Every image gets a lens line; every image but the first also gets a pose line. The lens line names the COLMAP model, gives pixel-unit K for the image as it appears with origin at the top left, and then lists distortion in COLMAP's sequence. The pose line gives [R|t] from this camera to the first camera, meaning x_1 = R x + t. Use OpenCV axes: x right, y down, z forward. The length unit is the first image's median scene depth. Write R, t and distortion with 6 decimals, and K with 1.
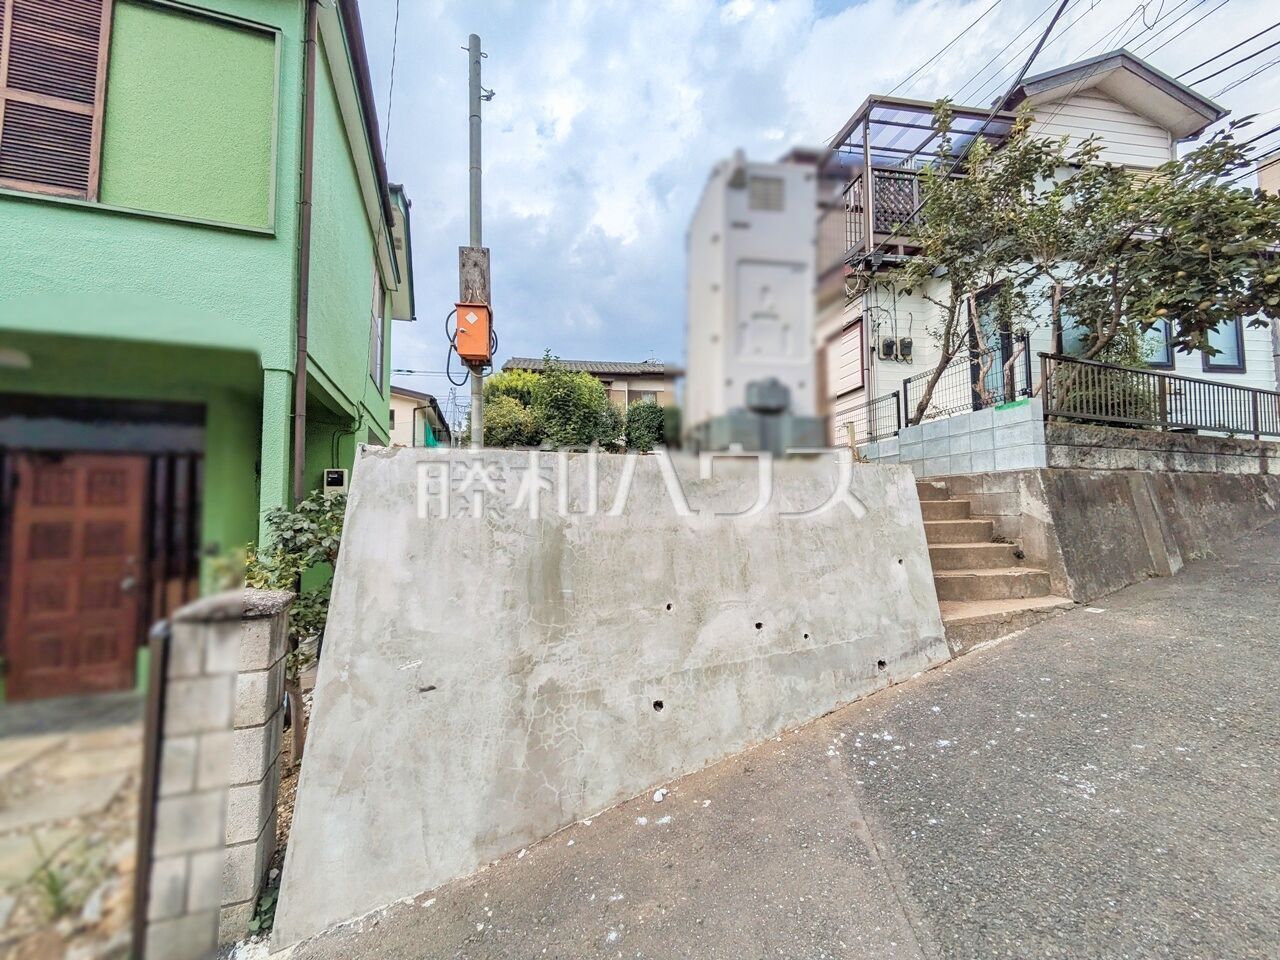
lens RADIAL K [[506.2, 0, 644.8], [0, 506.2, 479.3], [0, 0, 1]] dist [-0.000622, 0.001054]
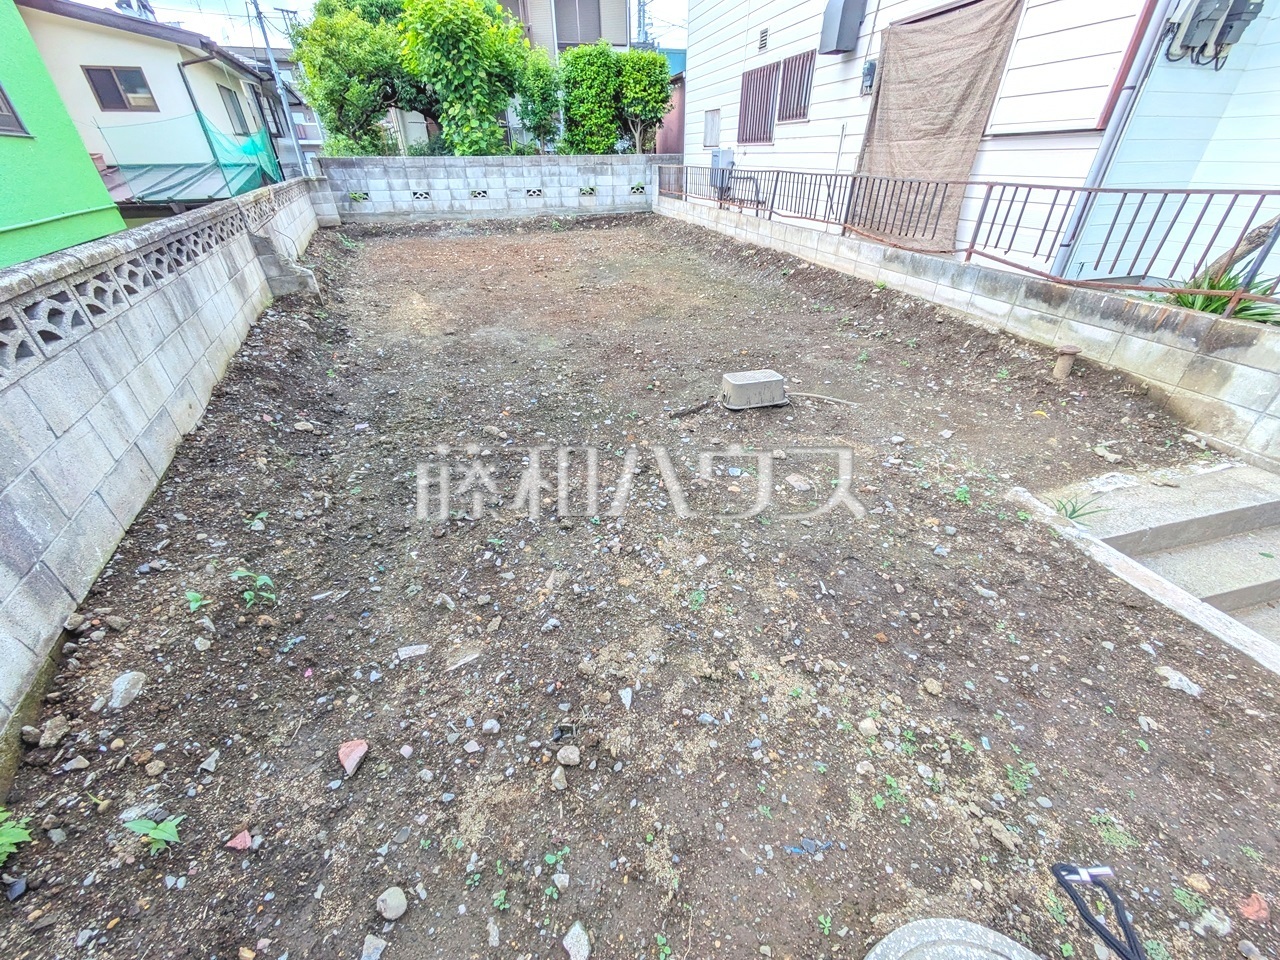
lens RADIAL K [[506.1, 0, 641.6], [0, 506.1, 480.0], [0, 0, 1]] dist [-0.000541, 0.000665]
pose [[0.994573, -0.058128, 0.086291, -0.111973], [-0.003467, 0.810399, 0.585868, -0.418934], [-0.103985, -0.582987, 0.805800, 1.016990]]
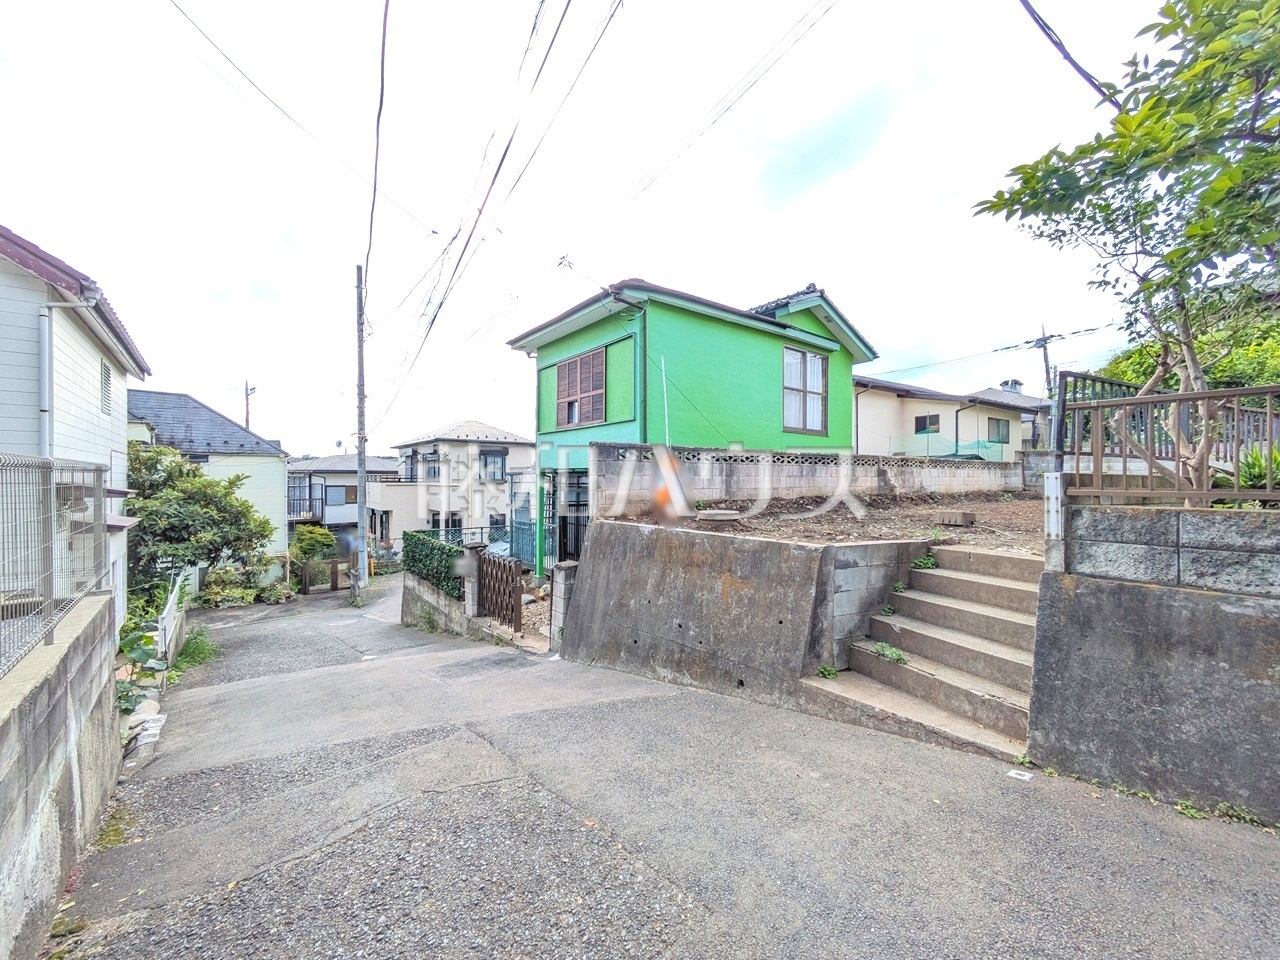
lens RADIAL K [[505.1, 0, 641.3], [0, 505.1, 479.6], [0, 0, 1]] dist [0.000820, 0.001103]
pose [[0.281913, 0.011373, -0.959373, 1.574023], [0.048385, 0.998489, 0.026054, -0.240446], [0.958219, -0.053764, 0.280937, 0.308761]]
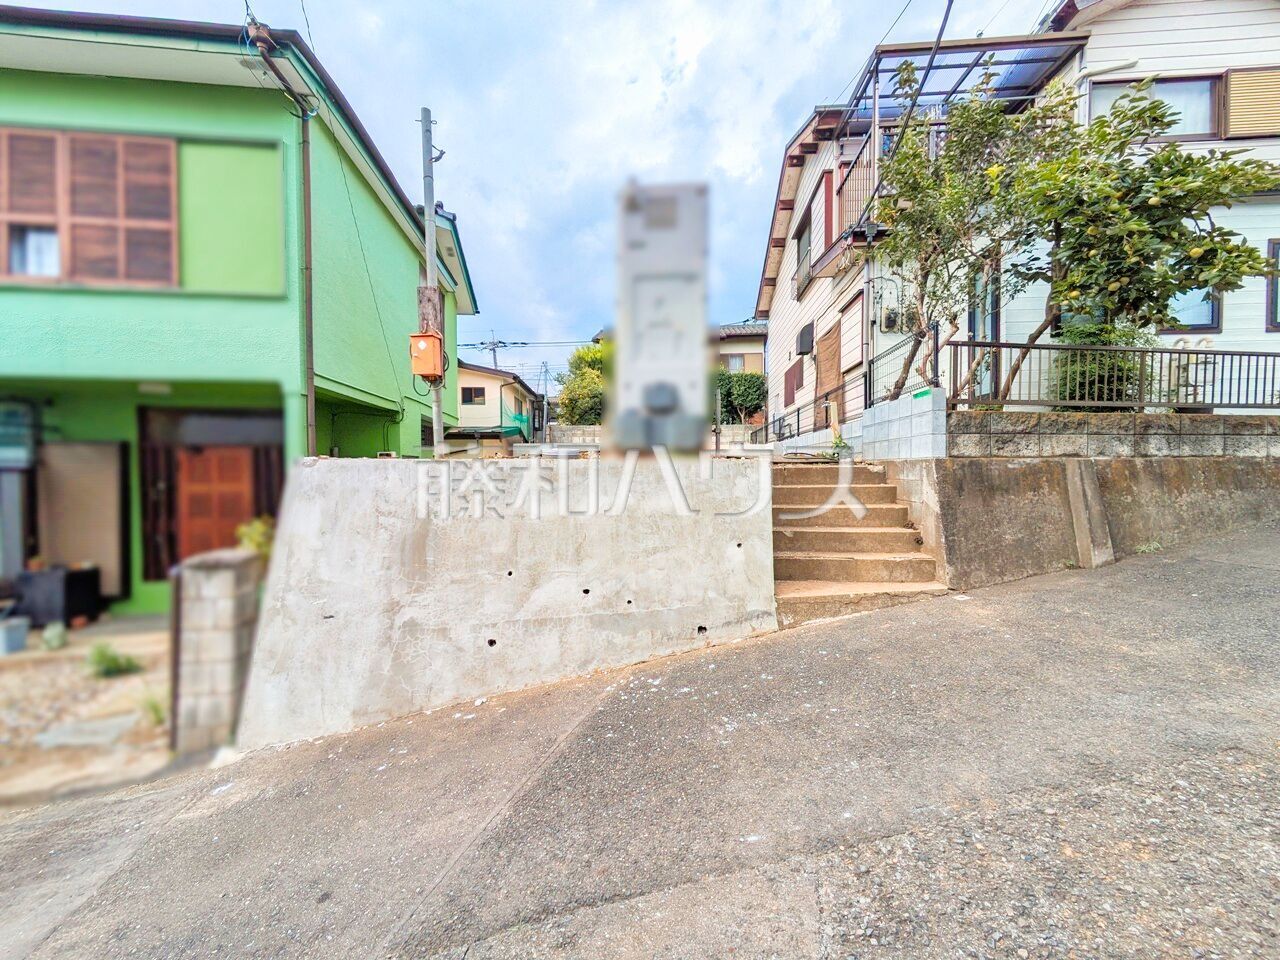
lens RADIAL K [[507.4, 0, 645.3], [0, 507.4, 479.1], [0, 0, 1]] dist [-0.001058, 0.000584]
pose [[0.971744, 0.010848, -0.235788, 0.547251], [0.007993, 0.996858, 0.078806, -0.078400], [0.235902, -0.078464, 0.968604, -0.157136]]
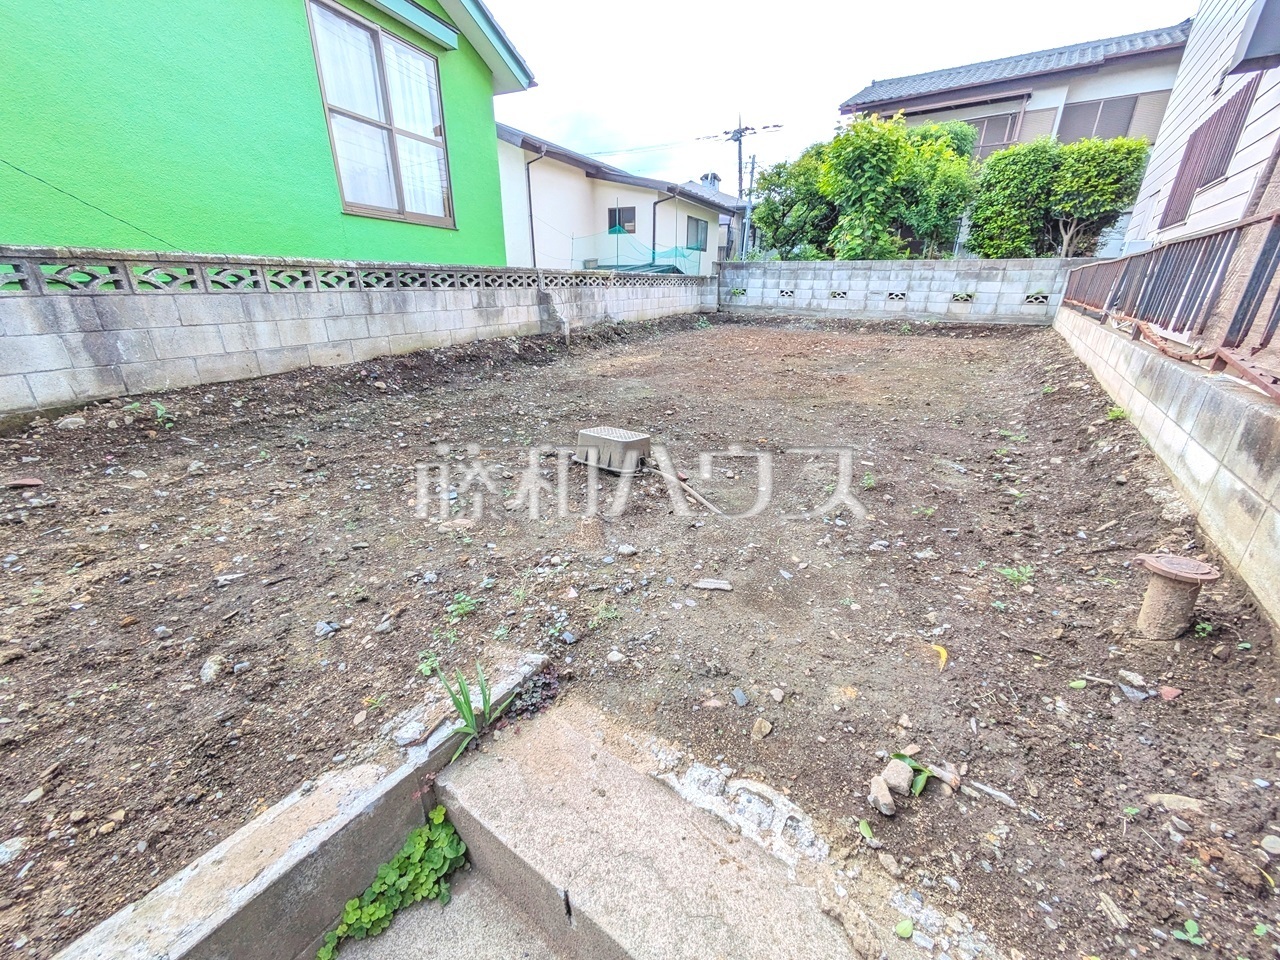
lens RADIAL K [[505.1, 0, 641.3], [0, 505.1, 479.6], [0, 0, 1]] dist [0.000820, 0.001103]
pose [[0.719784, 0.266398, -0.641048, 0.726819], [0.023695, 0.913471, 0.406214, -0.273736], [0.693793, -0.307576, 0.651190, 1.368237]]
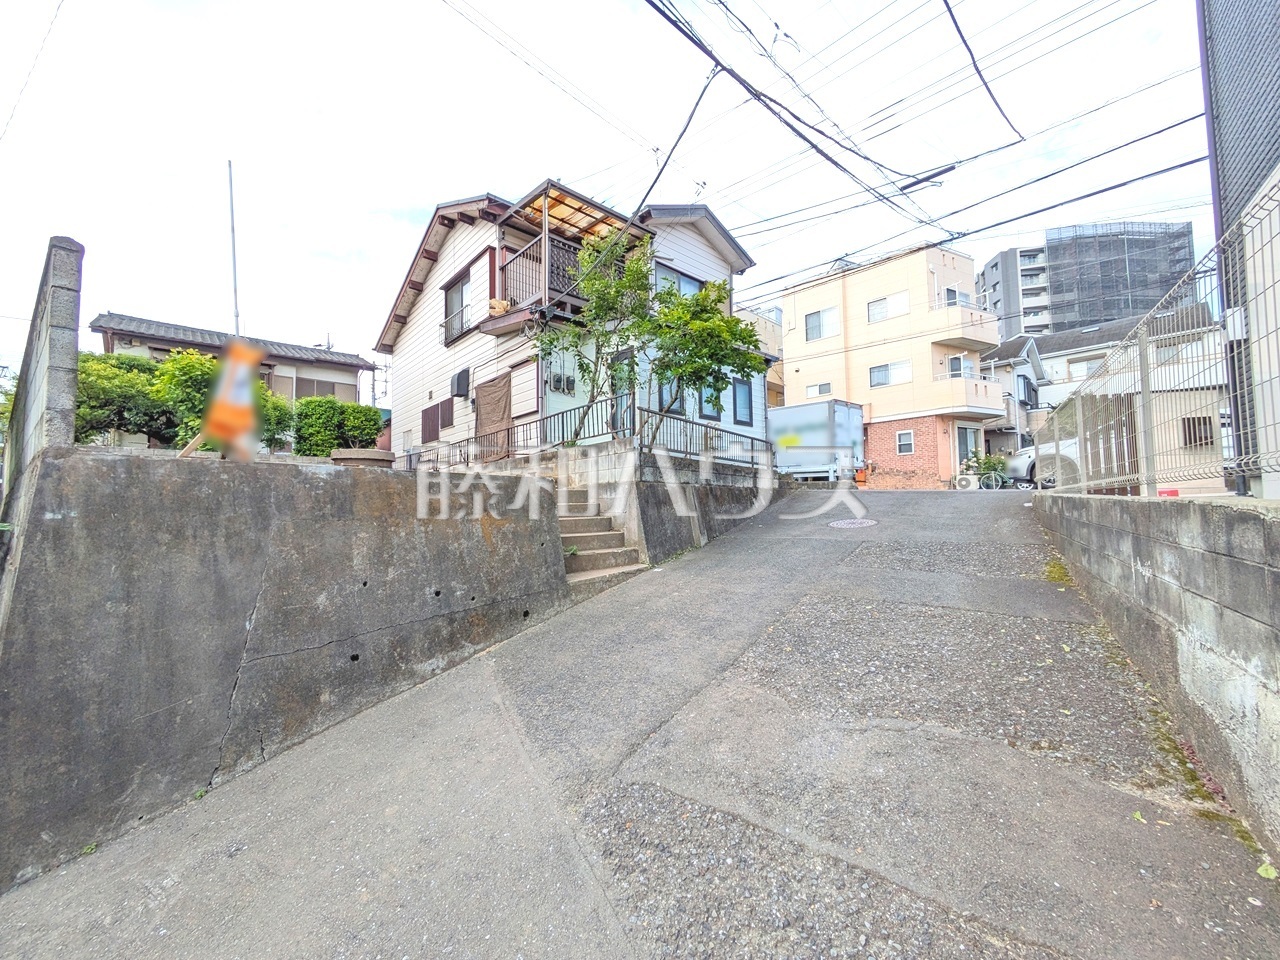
lens RADIAL K [[506.1, 0, 641.6], [0, 506.1, 480.0], [0, 0, 1]] dist [-0.000541, 0.000665]
pose [[0.837503, 0.023601, 0.545923, -0.055941], [-0.020103, 0.999721, -0.012380, -0.010197], [-0.546063, -0.000607, 0.837744, -0.366284]]
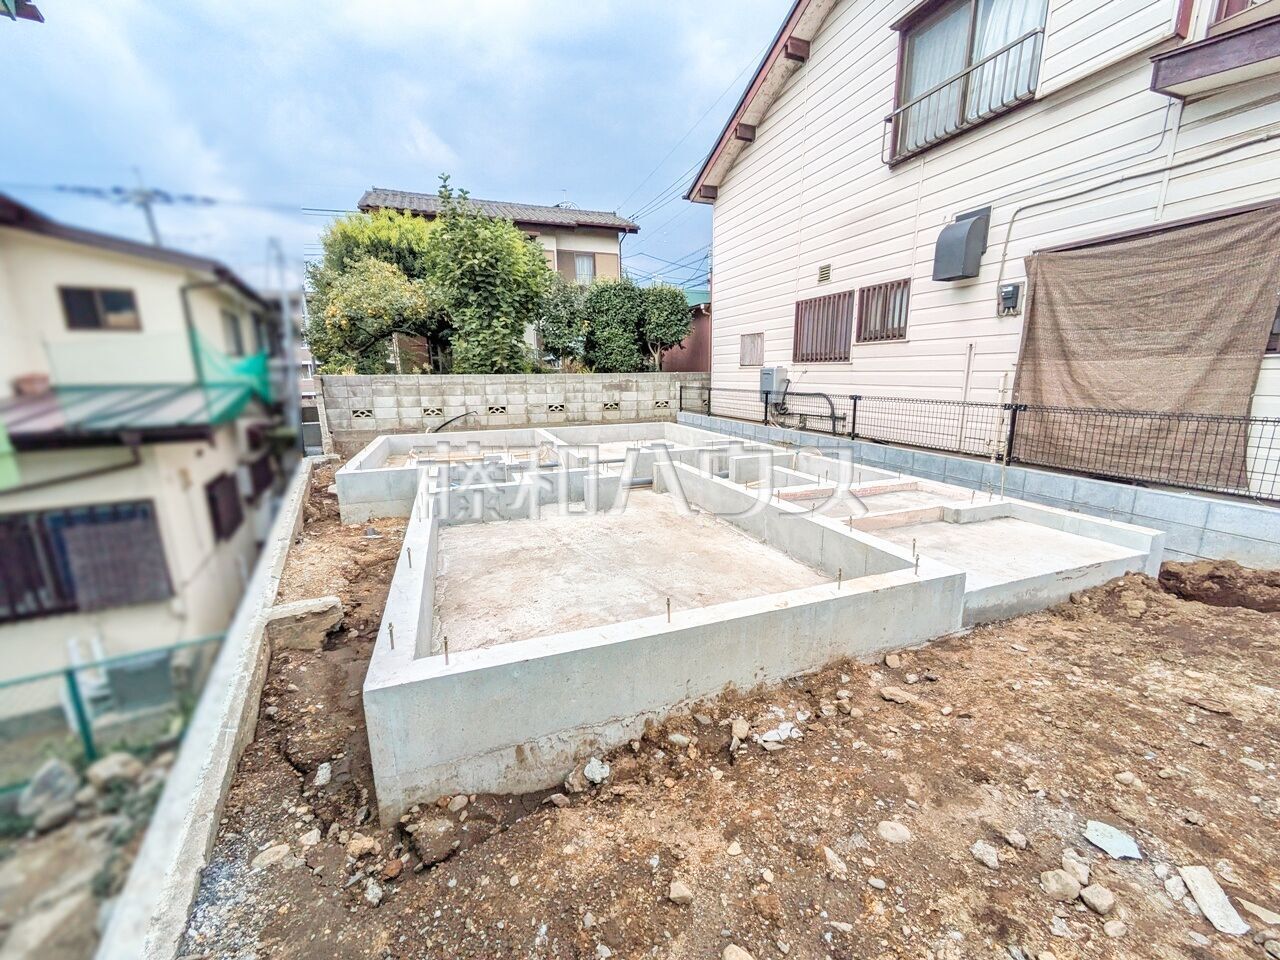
lens RADIAL K [[507.4, 0, 645.3], [0, 507.4, 479.1], [0, 0, 1]] dist [-0.001058, 0.000584]
pose [[0.978637, -0.045441, 0.200509, -0.512784], [-0.008106, 0.965982, 0.258482, -0.386708], [-0.205434, -0.254585, 0.944978, 1.683446]]
